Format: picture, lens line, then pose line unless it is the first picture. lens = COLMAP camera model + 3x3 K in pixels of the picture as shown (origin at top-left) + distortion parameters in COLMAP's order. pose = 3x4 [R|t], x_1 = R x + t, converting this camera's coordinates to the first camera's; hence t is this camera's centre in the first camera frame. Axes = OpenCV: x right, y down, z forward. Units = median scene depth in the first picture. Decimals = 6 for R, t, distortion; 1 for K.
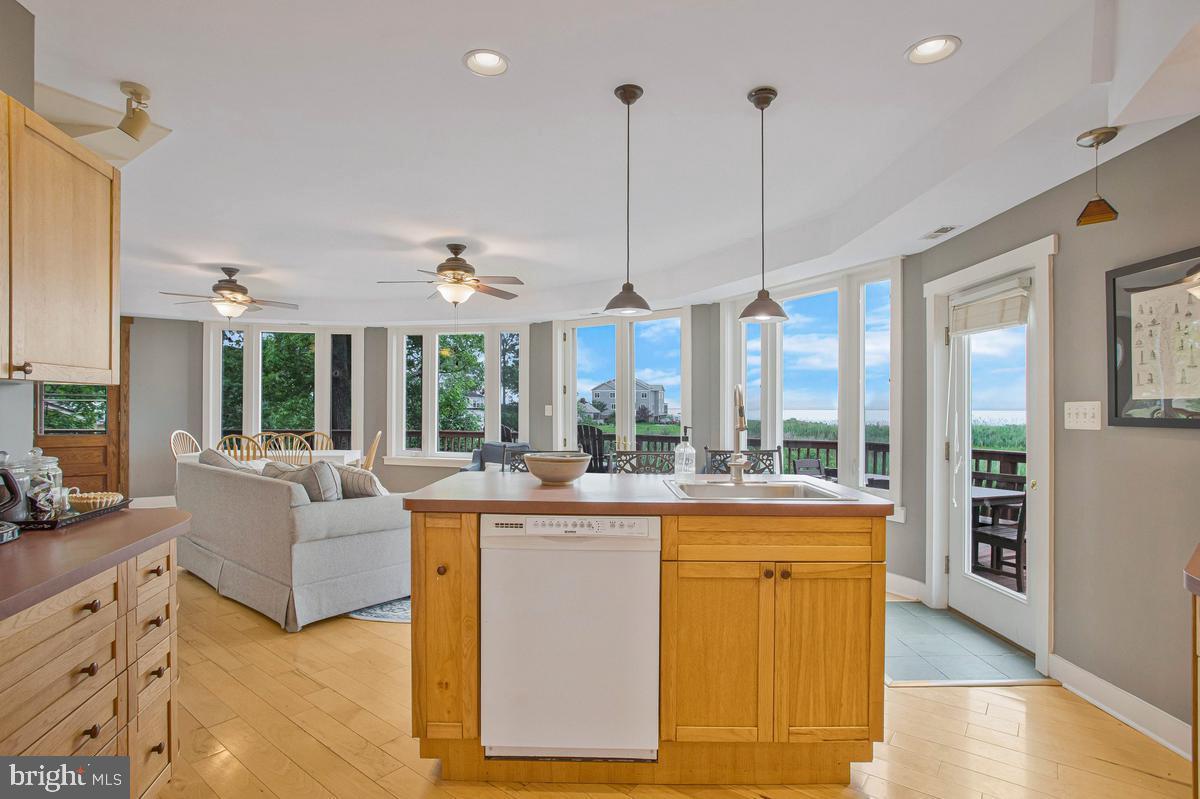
lens RADIAL K [[602.9, 0, 582.5], [0, 602.9, 408.8], [0, 0, 1]] dist [-0.053273, 0.021264]
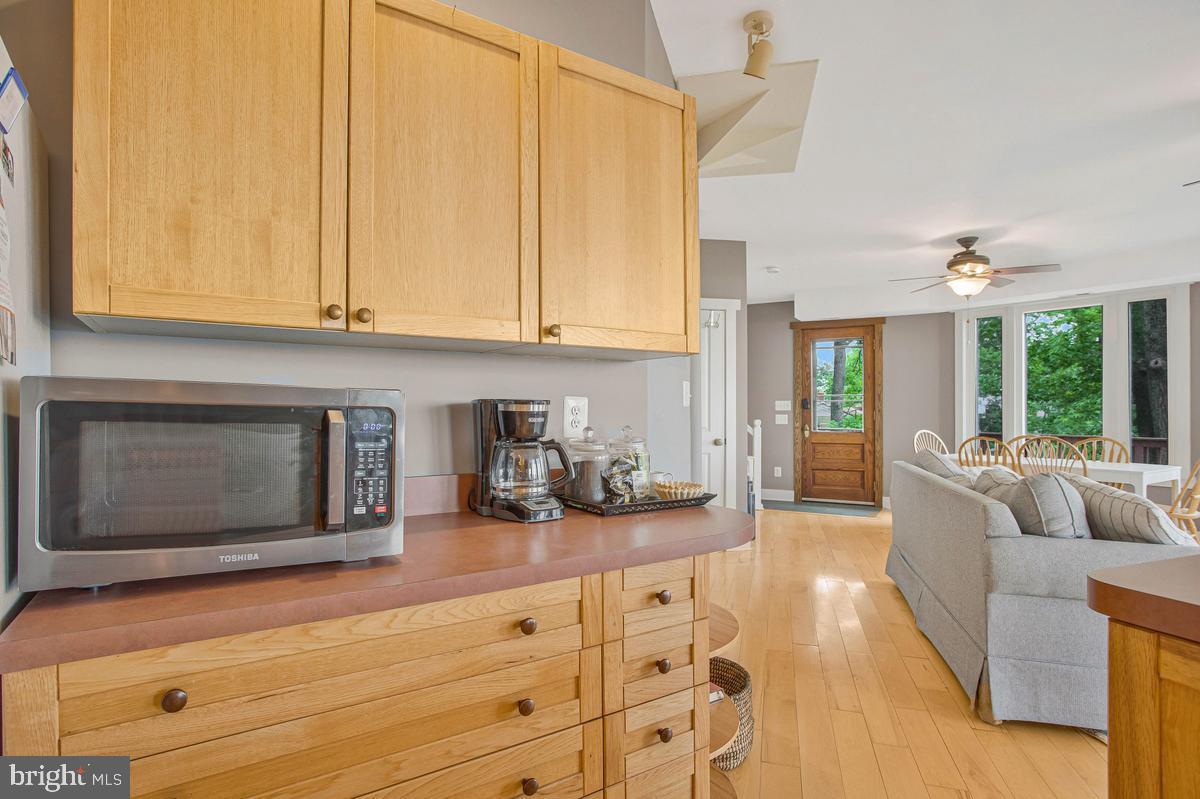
lens RADIAL K [[602.9, 0, 582.5], [0, 602.9, 408.8], [0, 0, 1]] dist [-0.053273, 0.021264]
pose [[0.373125, -0.007571, -0.927750, -0.020668], [-0.002491, 0.999955, -0.009162, 0.014430], [0.927778, 0.005729, 0.373090, 0.171167]]
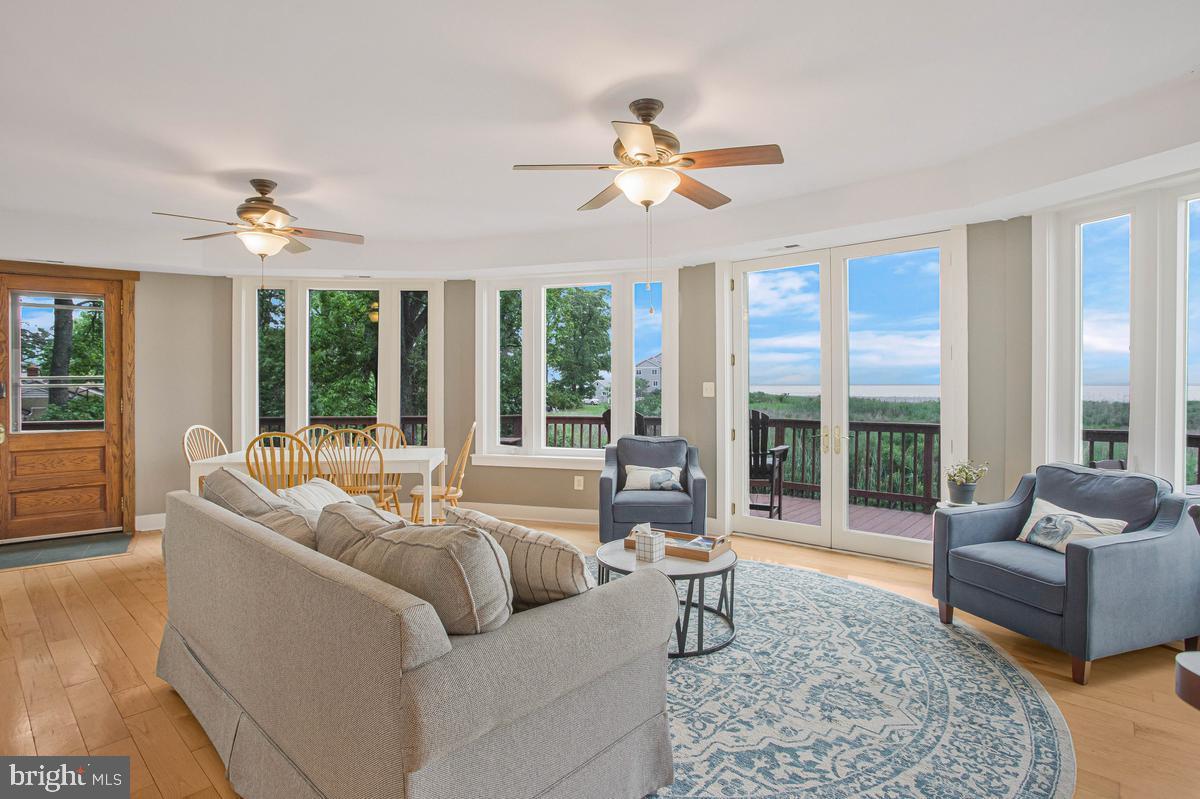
lens RADIAL K [[615.4, 0, 589.2], [0, 615.4, 376.9], [0, 0, 1]] dist [-0.050608, 0.022777]
pose [[0.997999, -0.015446, -0.061318, -0.186140], [0.014486, 0.999766, -0.016071, -0.003154], [0.061551, 0.015151, 0.997989, 0.336818]]
